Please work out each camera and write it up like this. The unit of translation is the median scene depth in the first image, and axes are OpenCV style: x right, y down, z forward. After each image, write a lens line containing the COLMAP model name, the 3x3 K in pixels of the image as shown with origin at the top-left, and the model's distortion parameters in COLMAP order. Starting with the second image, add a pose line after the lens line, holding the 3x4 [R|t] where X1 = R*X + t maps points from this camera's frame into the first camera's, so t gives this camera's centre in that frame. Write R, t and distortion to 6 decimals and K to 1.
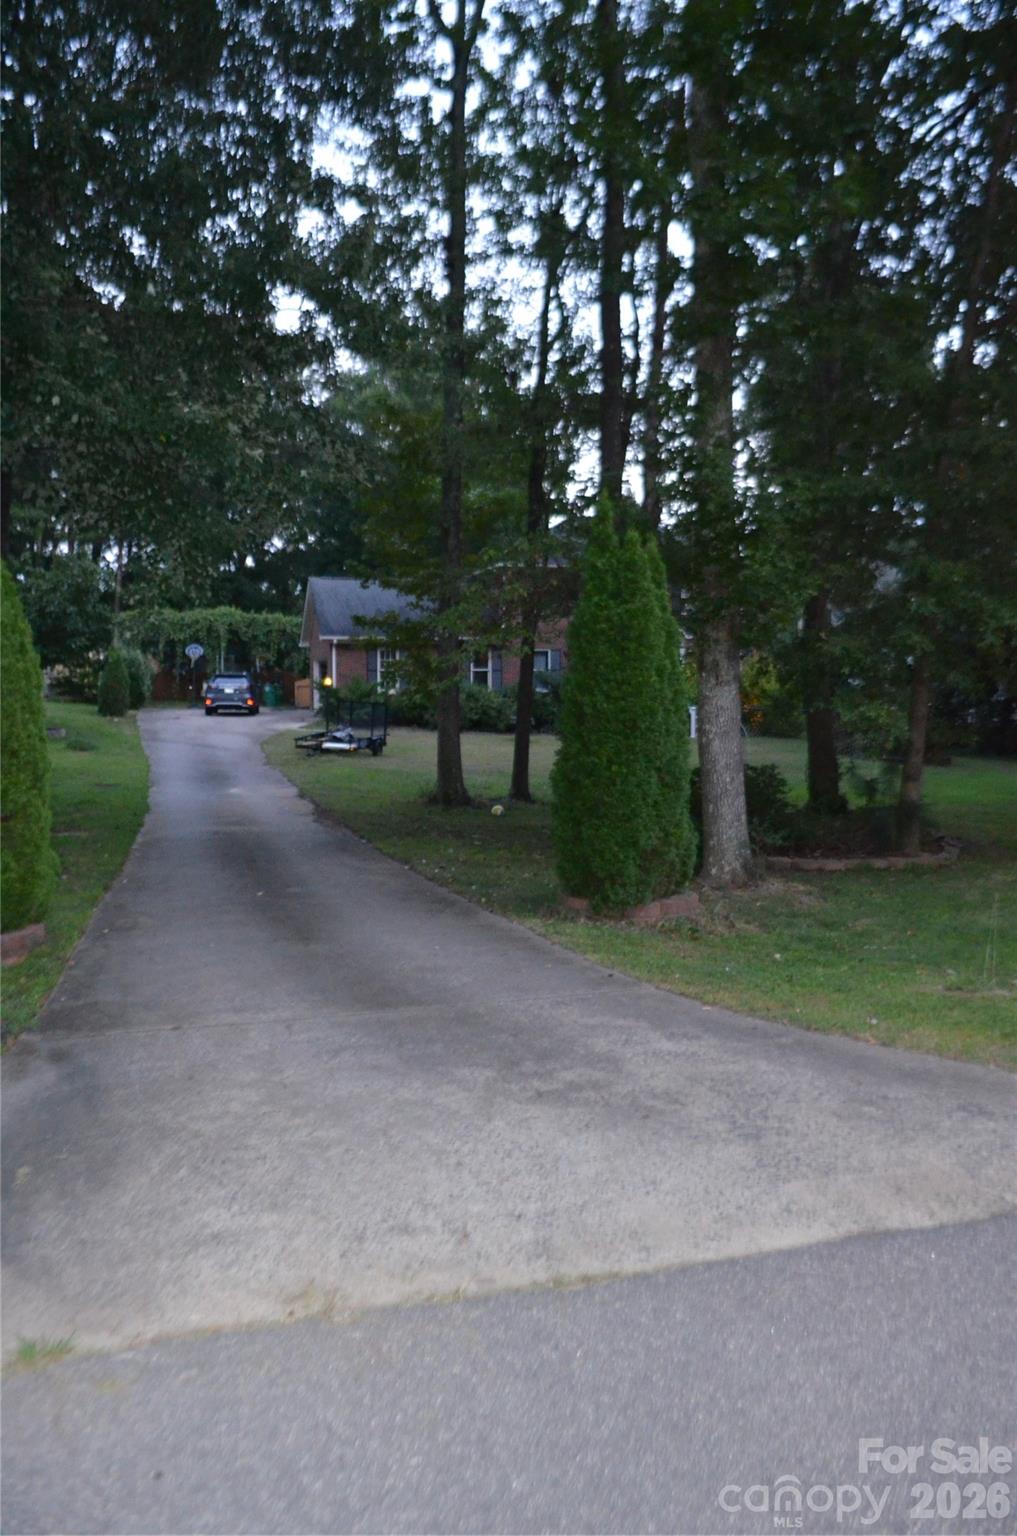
lens RADIAL K [[1226.3, 0, 508.5], [0, 1226.3, 768.0], [0, 0, 1]] dist [-0.003484, -0.000132]
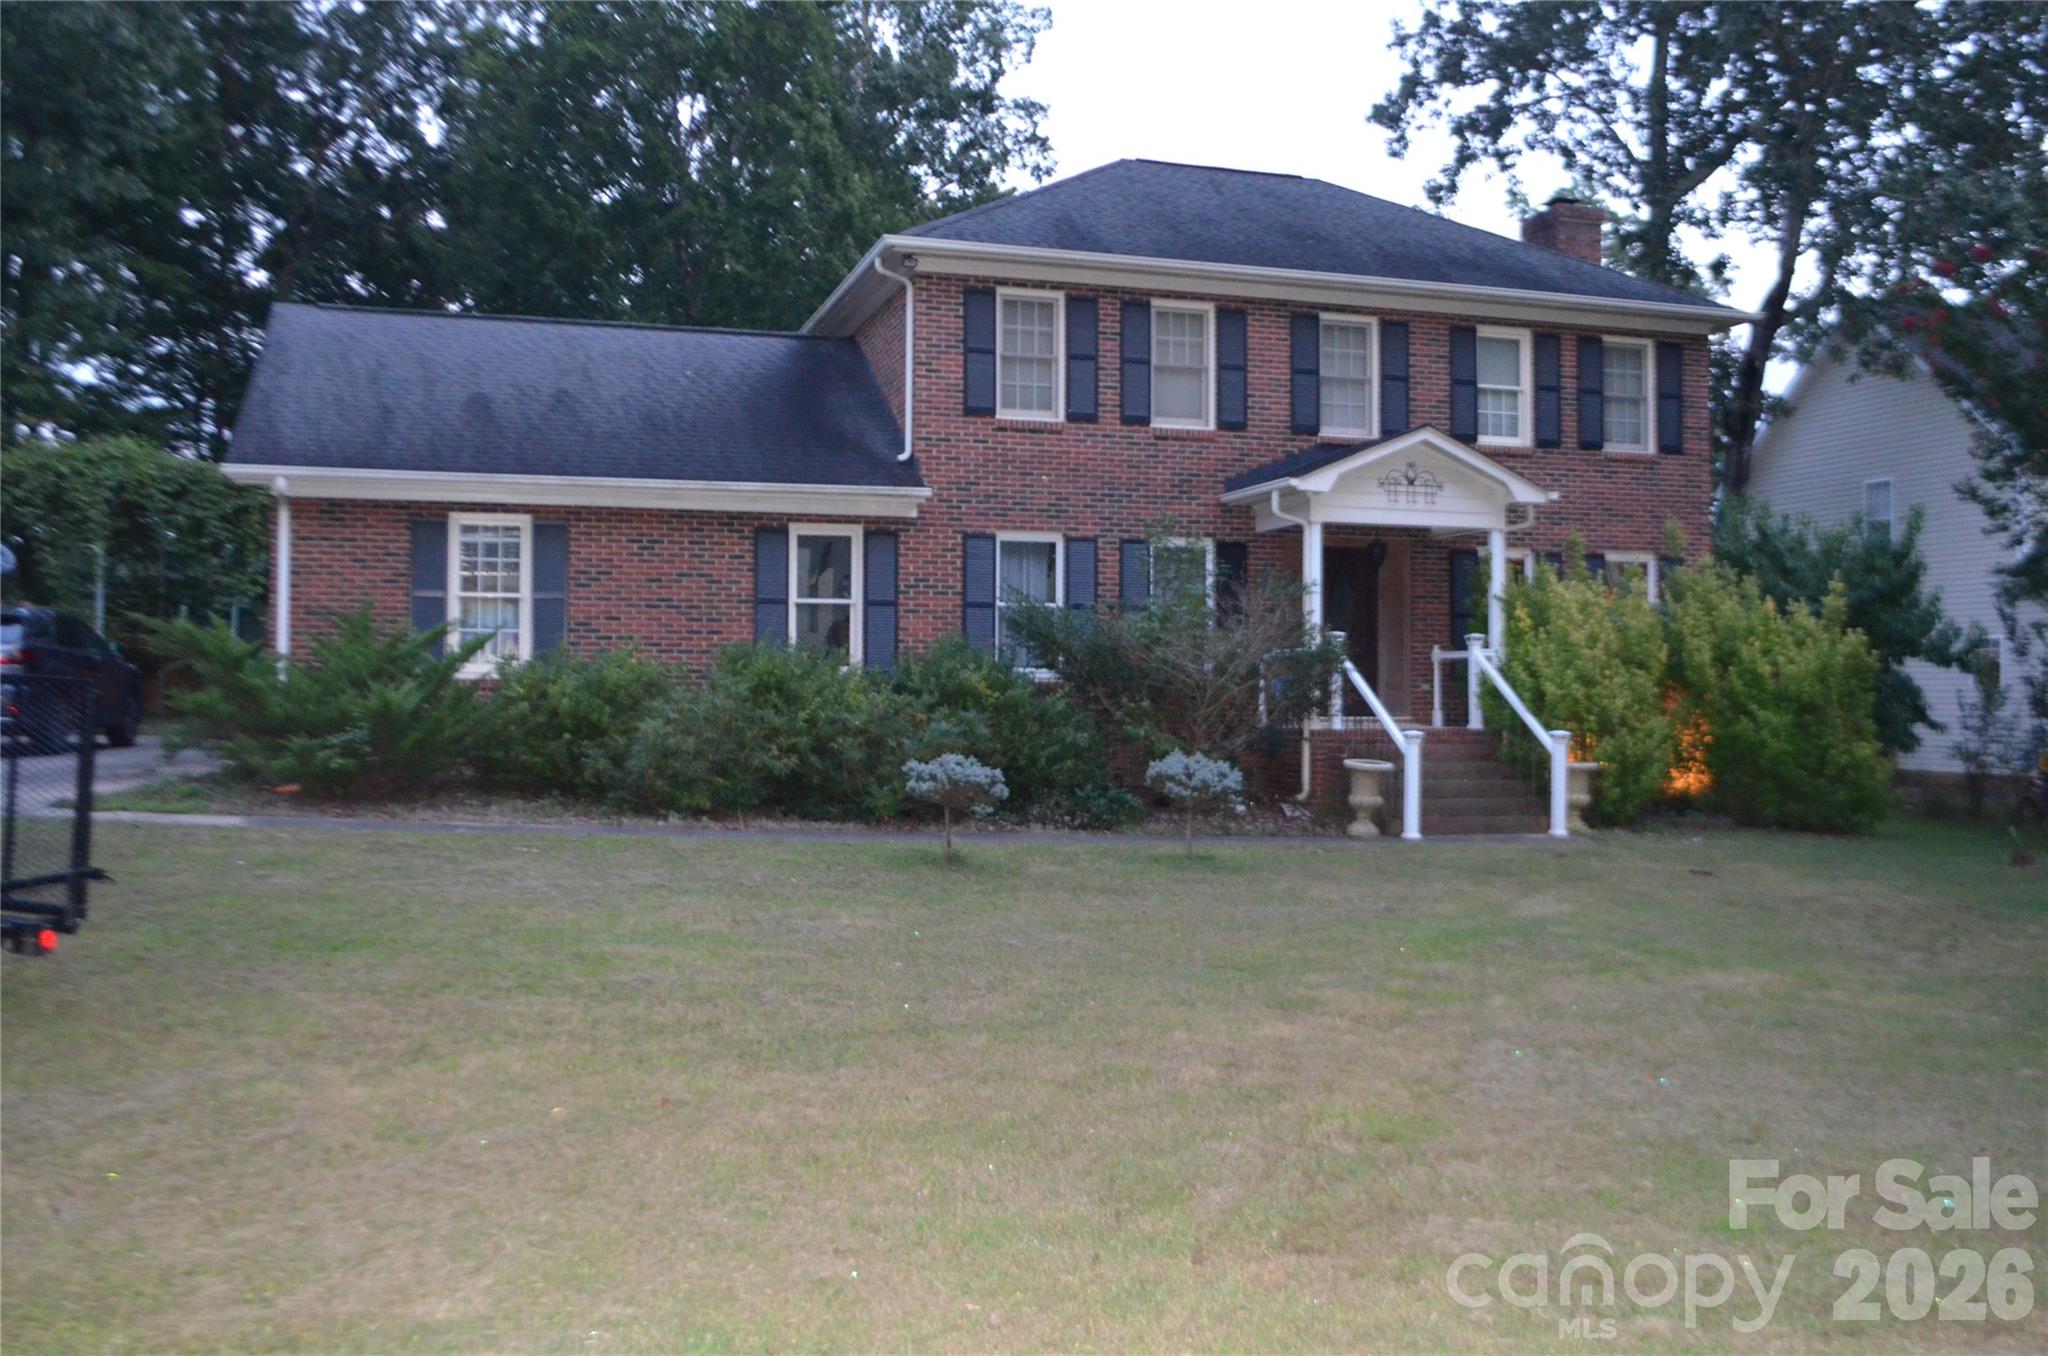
lens RADIAL K [[1866.1, 0, 1024.0], [0, 1866.1, 678.0], [0, 0, 1]] dist [-0.133720, 0.001517]
pose [[0.999443, 0.003681, 0.033180, 0.010262], [-0.001008, 0.996779, -0.080196, -0.027020], [-0.033368, 0.080118, 0.996227, 0.568005]]
